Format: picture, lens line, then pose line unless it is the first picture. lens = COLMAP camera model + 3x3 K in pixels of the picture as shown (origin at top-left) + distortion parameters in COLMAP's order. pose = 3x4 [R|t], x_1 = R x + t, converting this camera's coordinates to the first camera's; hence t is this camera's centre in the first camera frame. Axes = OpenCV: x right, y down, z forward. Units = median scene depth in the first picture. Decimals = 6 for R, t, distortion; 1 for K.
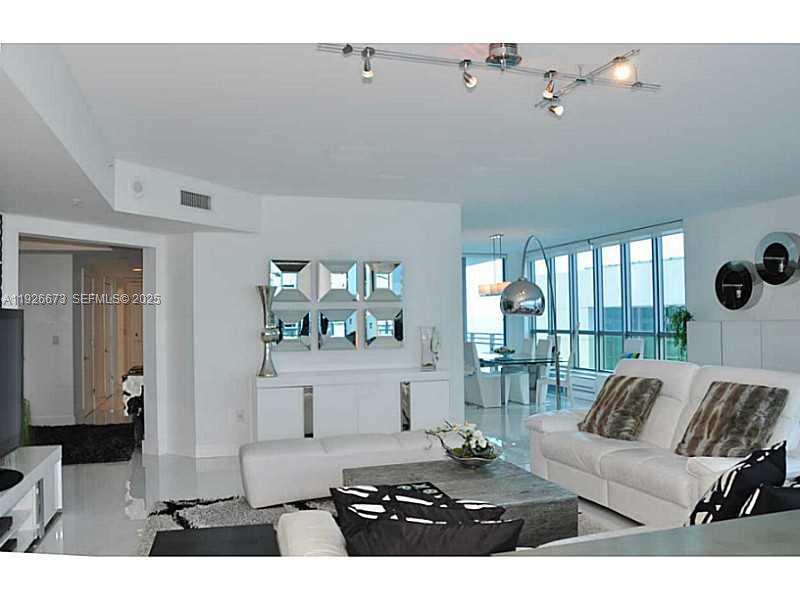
lens RADIAL K [[650.6, 0, 400.0], [0, 650.6, 299.5], [0, 0, 1]] dist [-0.112316, 0.005505]
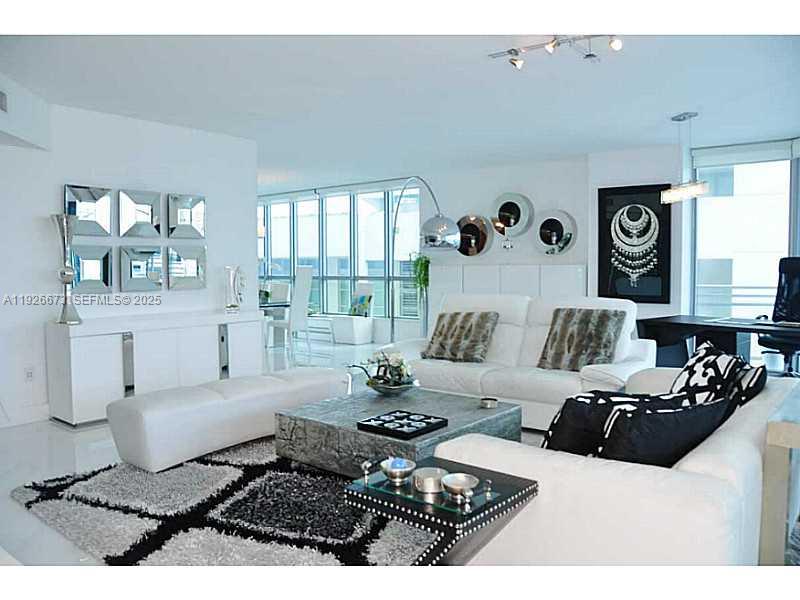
lens RADIAL K [[630.4, 0, 400.0], [0, 630.4, 300.0], [0, 0, 1]] dist [-0.172554, 0.155038]
pose [[0.823511, -0.020180, 0.566941, -0.392708], [-0.022120, 0.997465, 0.067635, 0.033811], [-0.566869, -0.068238, 0.820977, 0.155869]]
